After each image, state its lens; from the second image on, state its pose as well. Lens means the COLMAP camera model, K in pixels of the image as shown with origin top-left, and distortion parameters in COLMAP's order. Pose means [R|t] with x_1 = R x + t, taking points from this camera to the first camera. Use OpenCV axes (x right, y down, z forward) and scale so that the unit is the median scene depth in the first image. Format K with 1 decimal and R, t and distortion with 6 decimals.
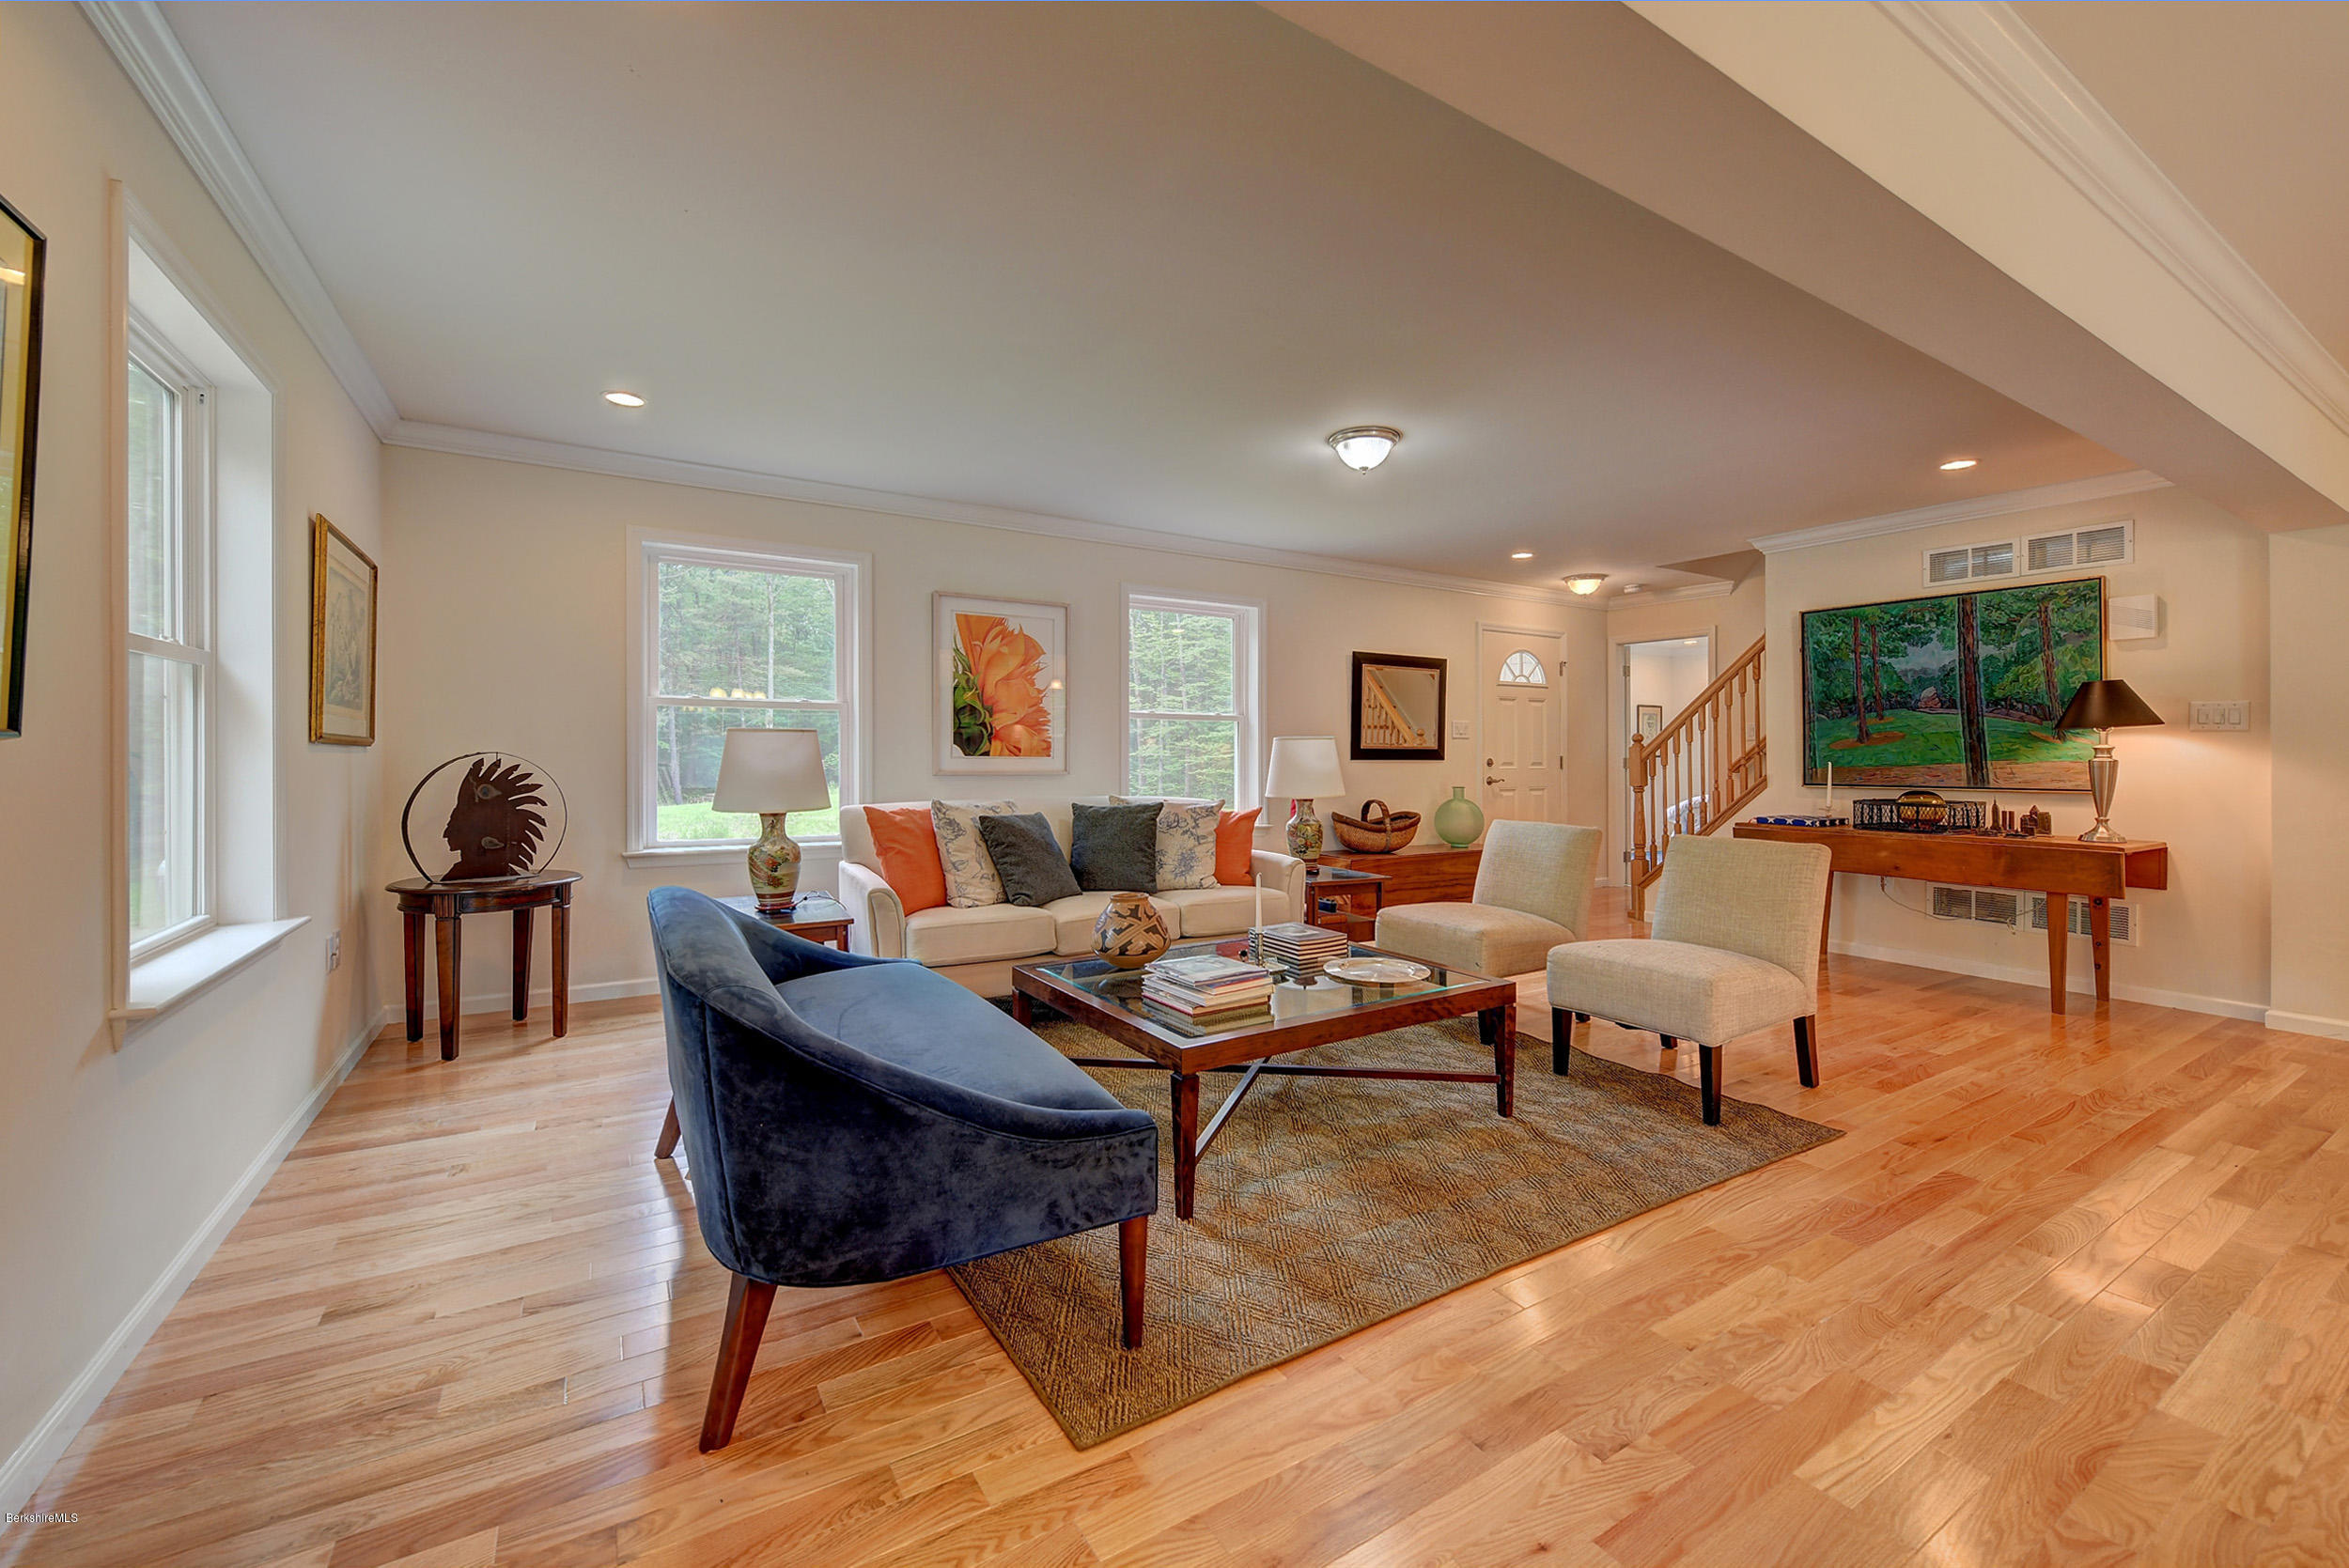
lens RADIAL K [[949.6, 0, 1175.0], [0, 949.6, 744.2], [0, 0, 1]] dist [-0.000429, -0.000945]
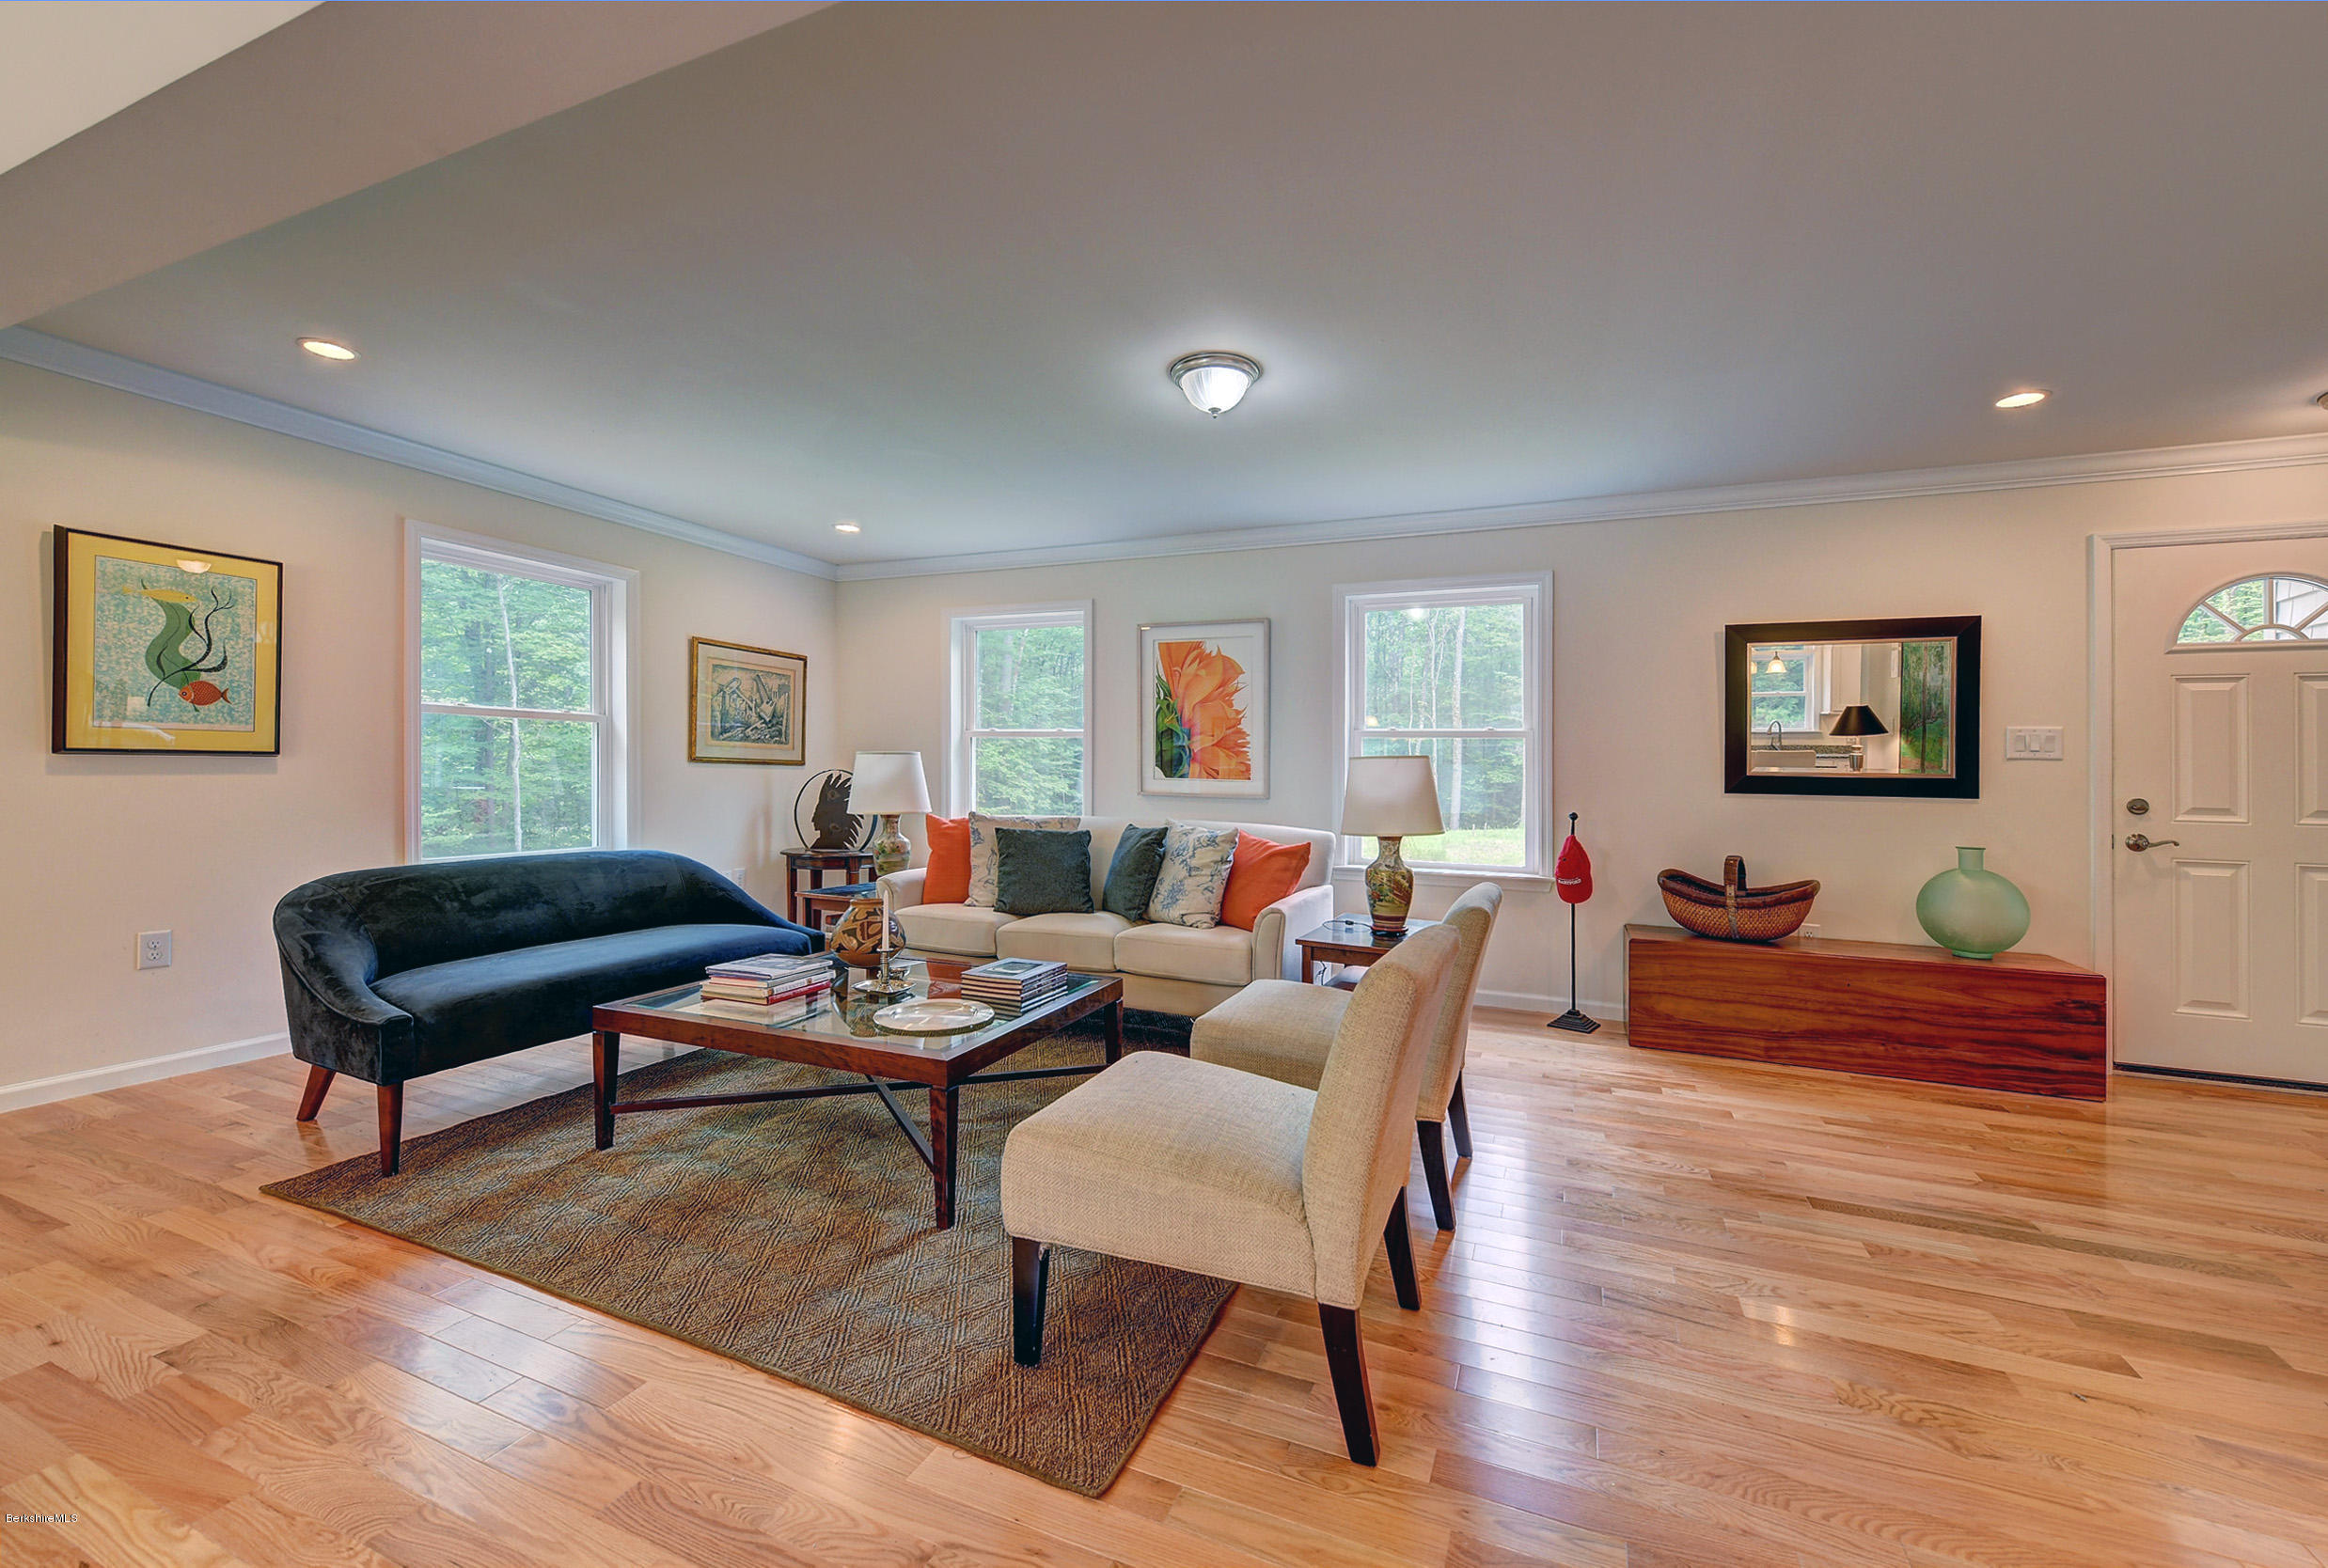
lens RADIAL K [[941.1, 0, 1155.4], [0, 941.1, 767.9], [0, 0, 1]] dist [-0.000429, -0.000945]
pose [[0.575048, 0.000780, -0.818119, 0.616338], [-0.007950, 0.999958, -0.004634, 0.006587], [0.818081, 0.009169, 0.575030, 0.391001]]
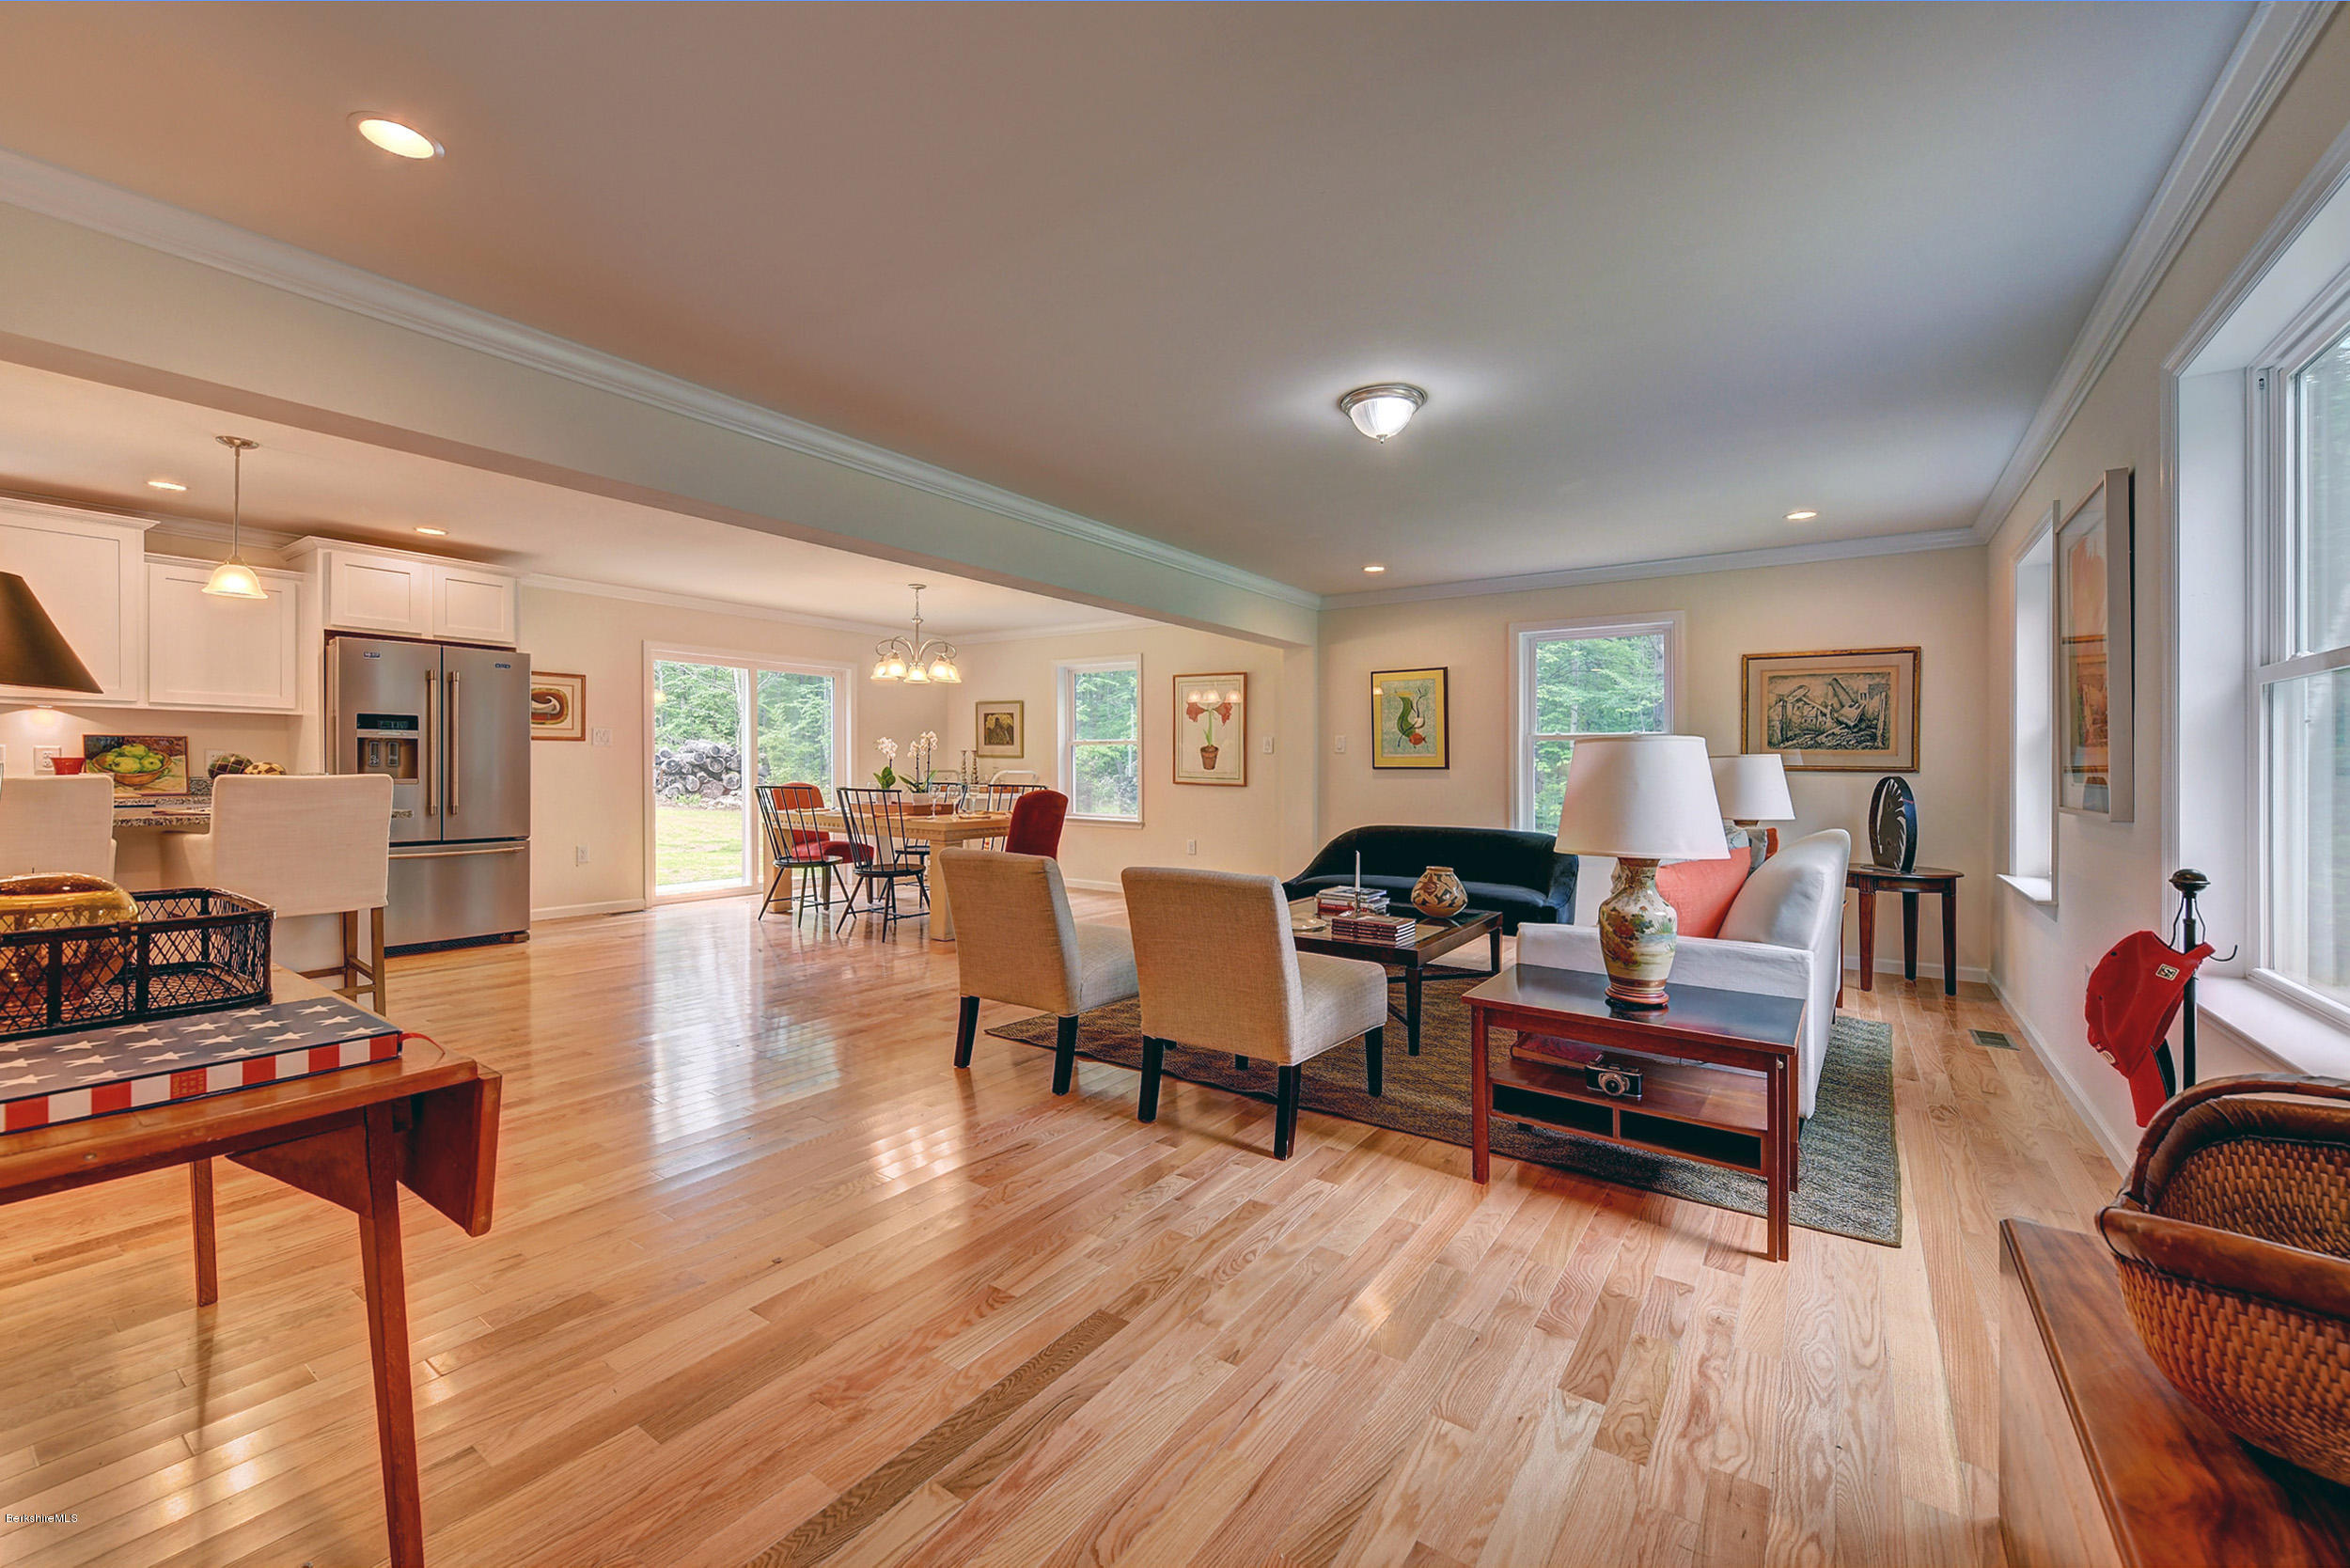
lens RADIAL K [[950.1, 0, 1201.2], [0, 950.1, 774.1], [0, 0, 1]] dist [-0.000429, -0.000945]
pose [[-0.911734, -0.010326, -0.410652, 0.536995], [-0.009106, 0.999946, -0.004926, 0.015391], [0.410681, -0.000752, -0.911779, 1.310793]]
